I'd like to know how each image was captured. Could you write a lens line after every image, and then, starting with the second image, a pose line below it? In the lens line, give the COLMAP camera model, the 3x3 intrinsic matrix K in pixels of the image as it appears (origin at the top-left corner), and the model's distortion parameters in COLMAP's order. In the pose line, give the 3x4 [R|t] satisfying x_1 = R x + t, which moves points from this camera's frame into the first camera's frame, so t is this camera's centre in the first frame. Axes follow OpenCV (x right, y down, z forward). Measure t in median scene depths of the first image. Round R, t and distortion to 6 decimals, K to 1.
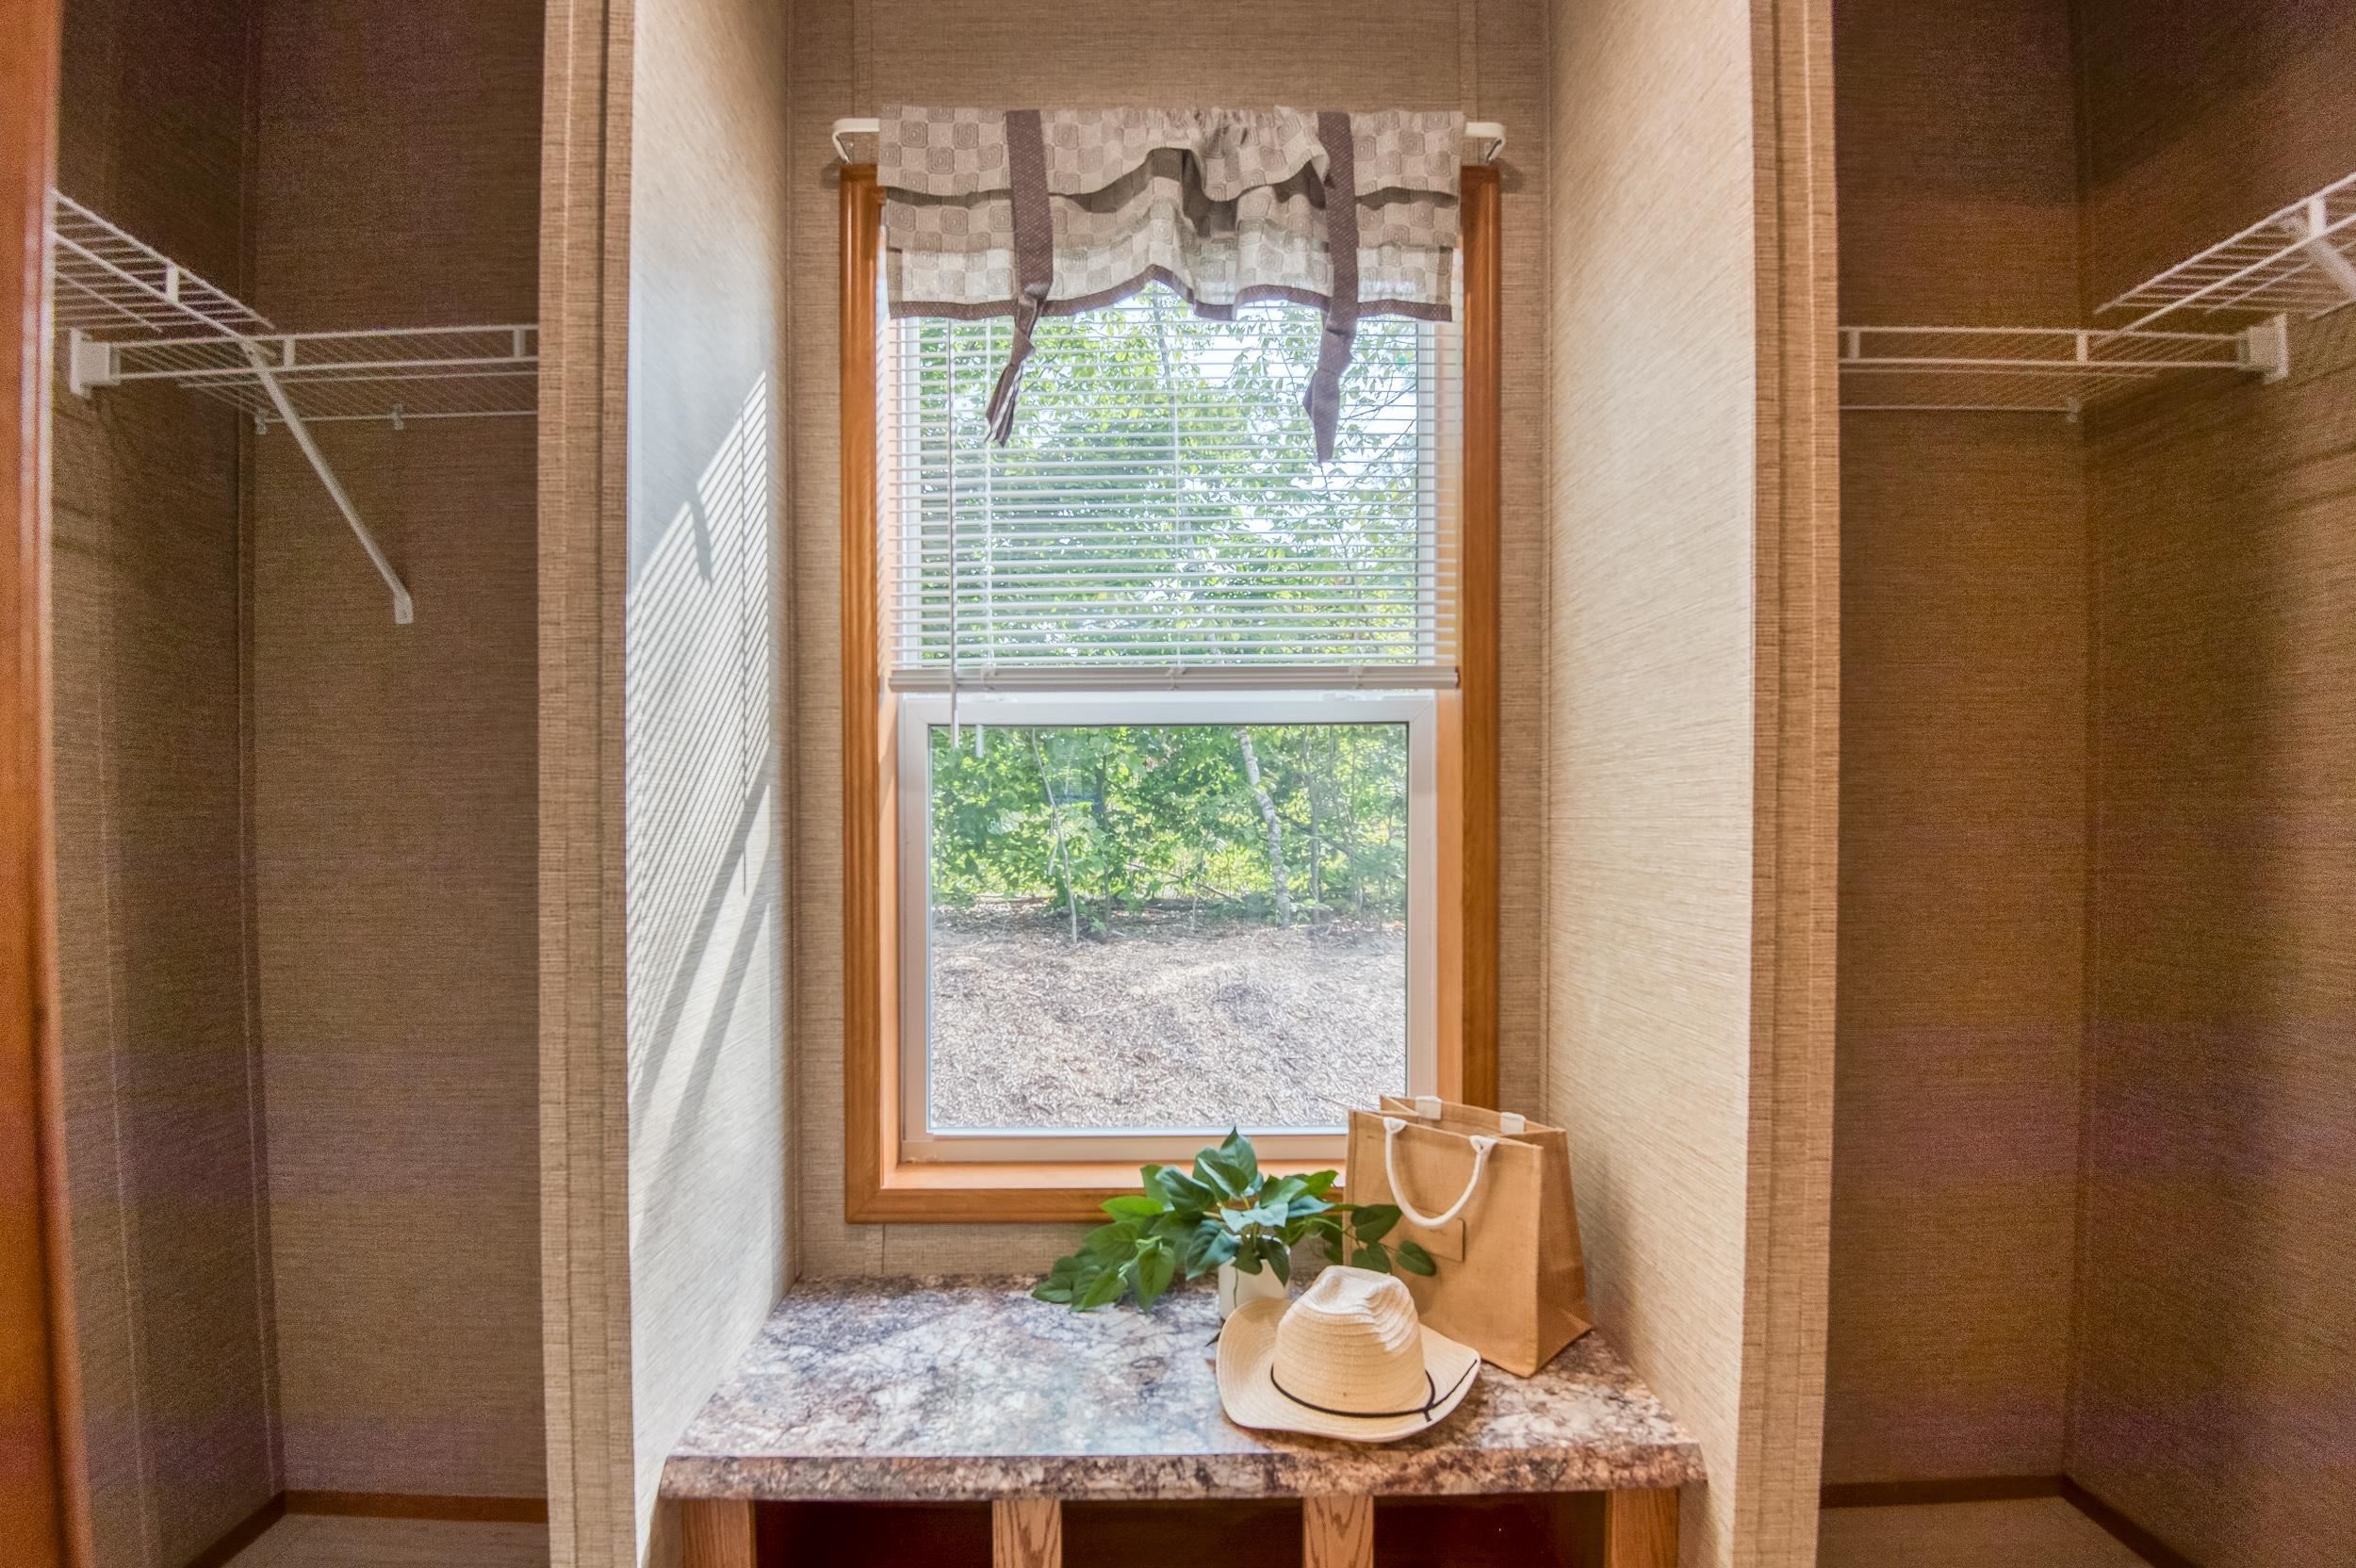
lens RADIAL K [[1111.5, 0, 1175.0], [0, 1111.5, 825.4], [0, 0, 1]] dist [0.000937, -0.020343]
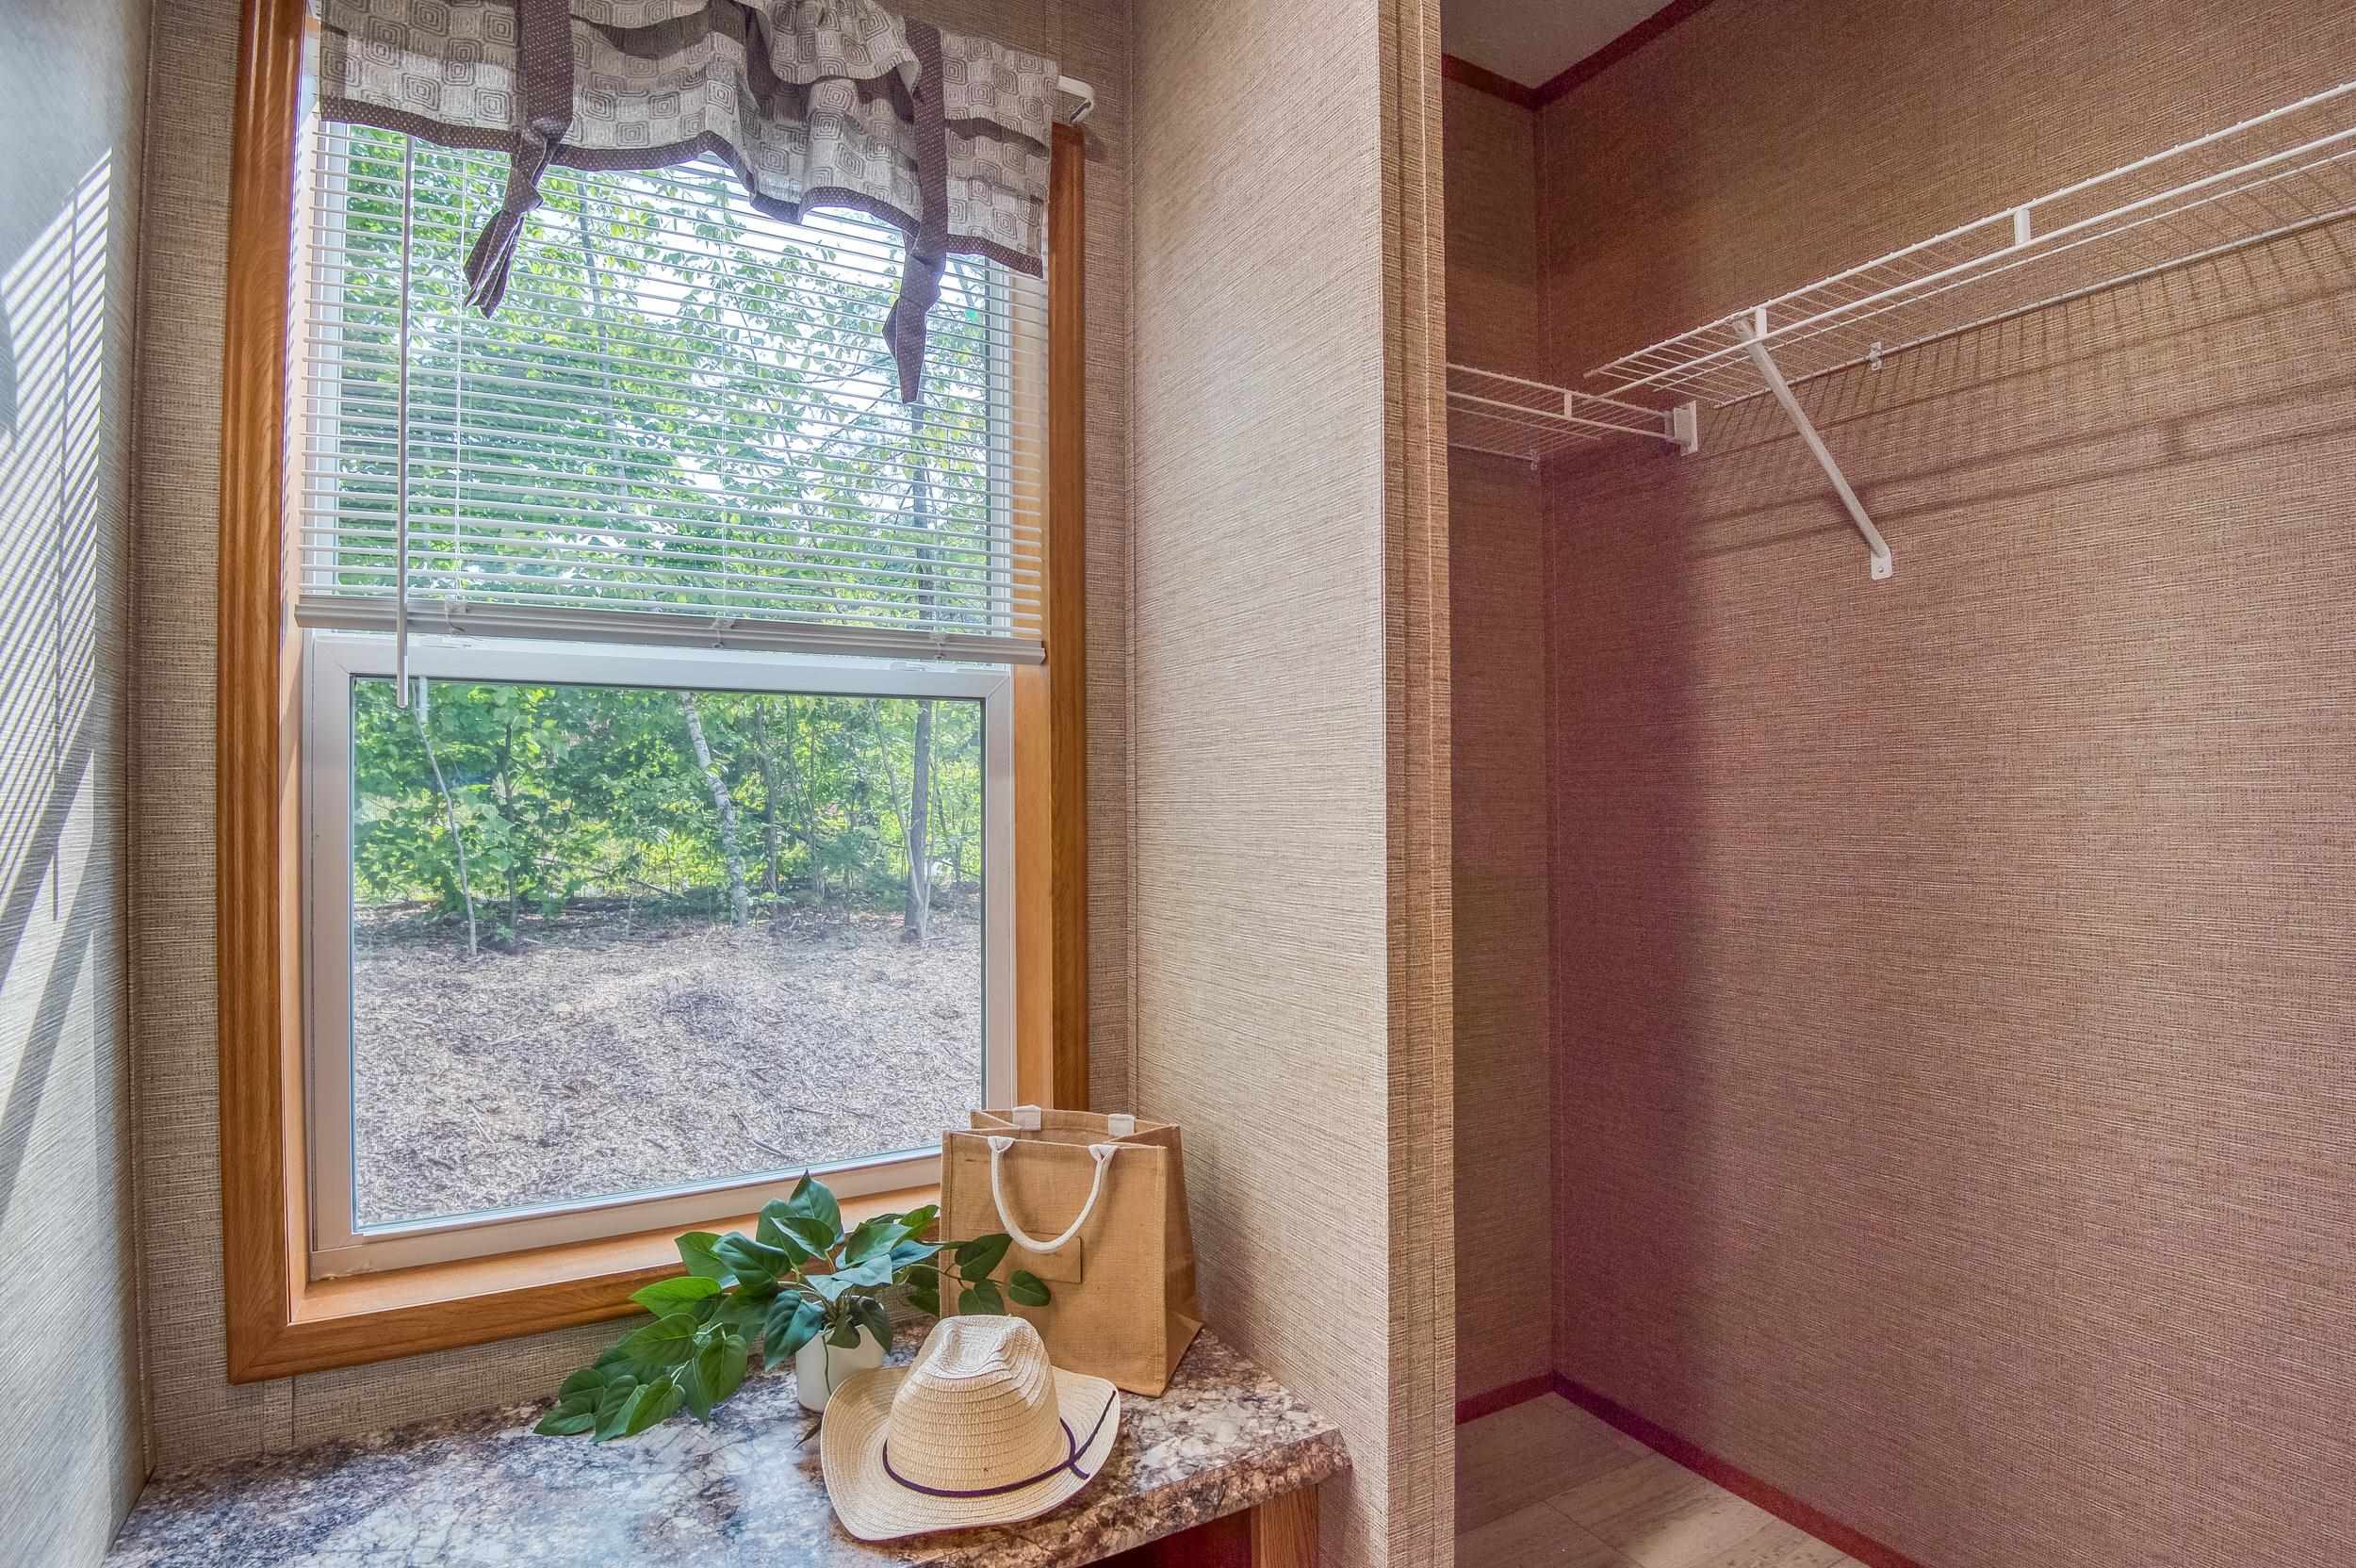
lens RADIAL K [[1127.4, 0, 1178.0], [0, 1127.4, 784.0], [0, 0, 1]] dist [0.000794, -0.024360]
pose [[0.886306, 0.008185, 0.463028, -0.091286], [0.003161, 0.999714, -0.023722, 0.000787], [-0.463089, 0.022489, 0.886026, 0.107843]]
